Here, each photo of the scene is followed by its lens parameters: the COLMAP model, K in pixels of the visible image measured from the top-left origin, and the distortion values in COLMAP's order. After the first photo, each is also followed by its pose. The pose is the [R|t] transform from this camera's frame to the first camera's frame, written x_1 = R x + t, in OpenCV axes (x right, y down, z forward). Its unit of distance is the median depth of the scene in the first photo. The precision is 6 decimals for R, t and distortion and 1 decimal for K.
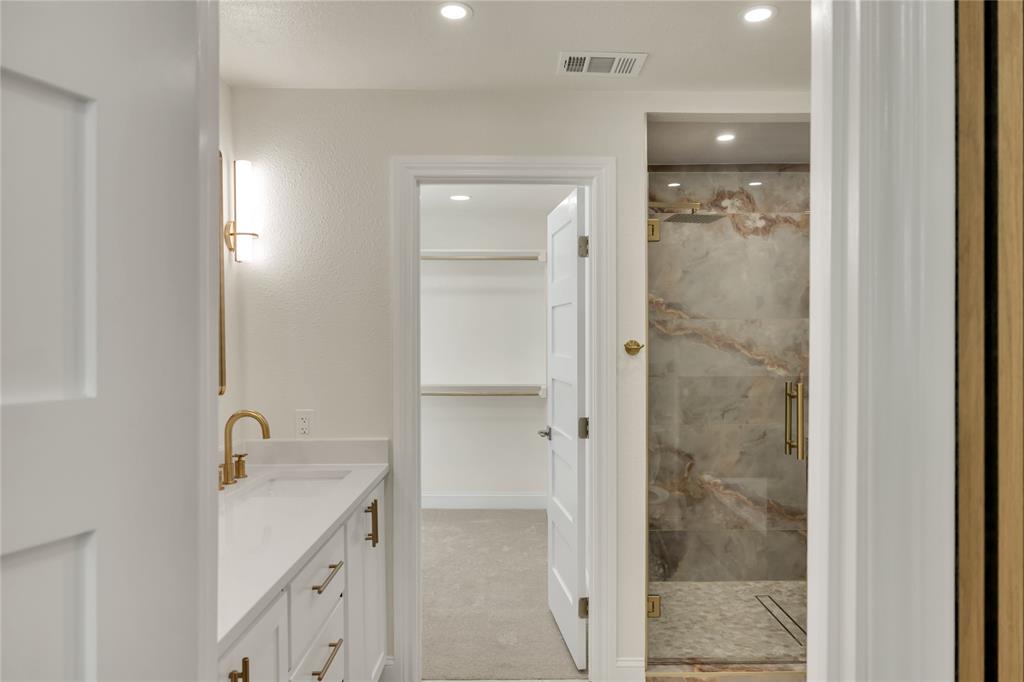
lens RADIAL K [[715.1, 0, 510.6], [0, 715.1, 339.6], [0, 0, 1]] dist [0.009785, 0.004347]
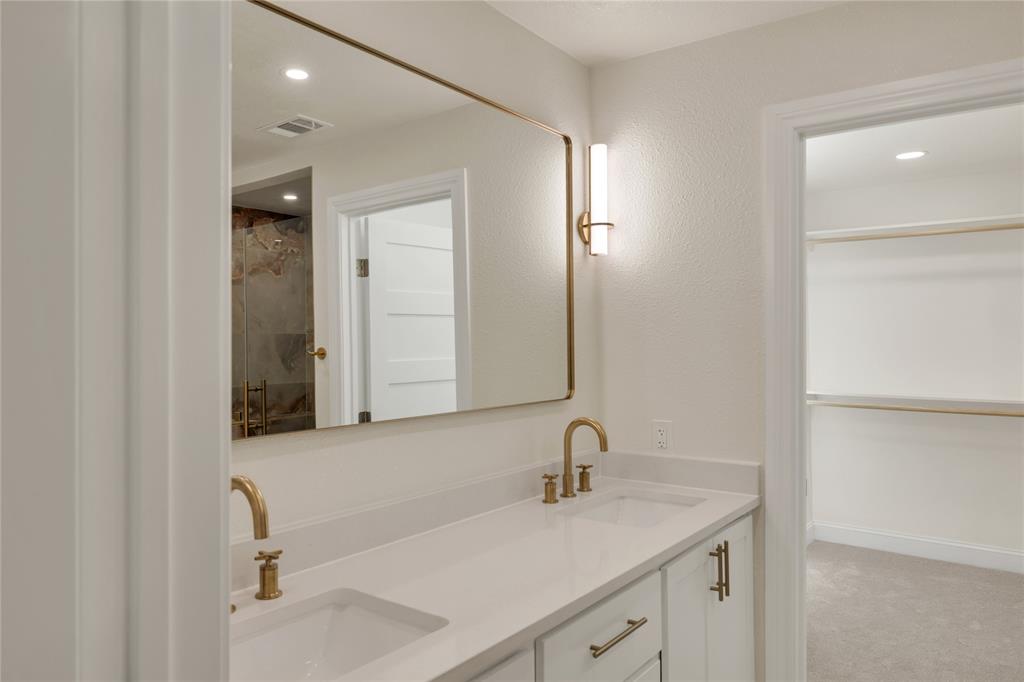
lens RADIAL K [[715.1, 0, 513.5], [0, 715.1, 343.5], [0, 0, 1]] dist [0.009785, 0.004347]
pose [[0.796075, 0.002474, -0.605194, 0.095981], [0.001143, 0.999984, 0.005592, -0.000489], [0.605198, -0.005144, 0.796059, 0.205541]]
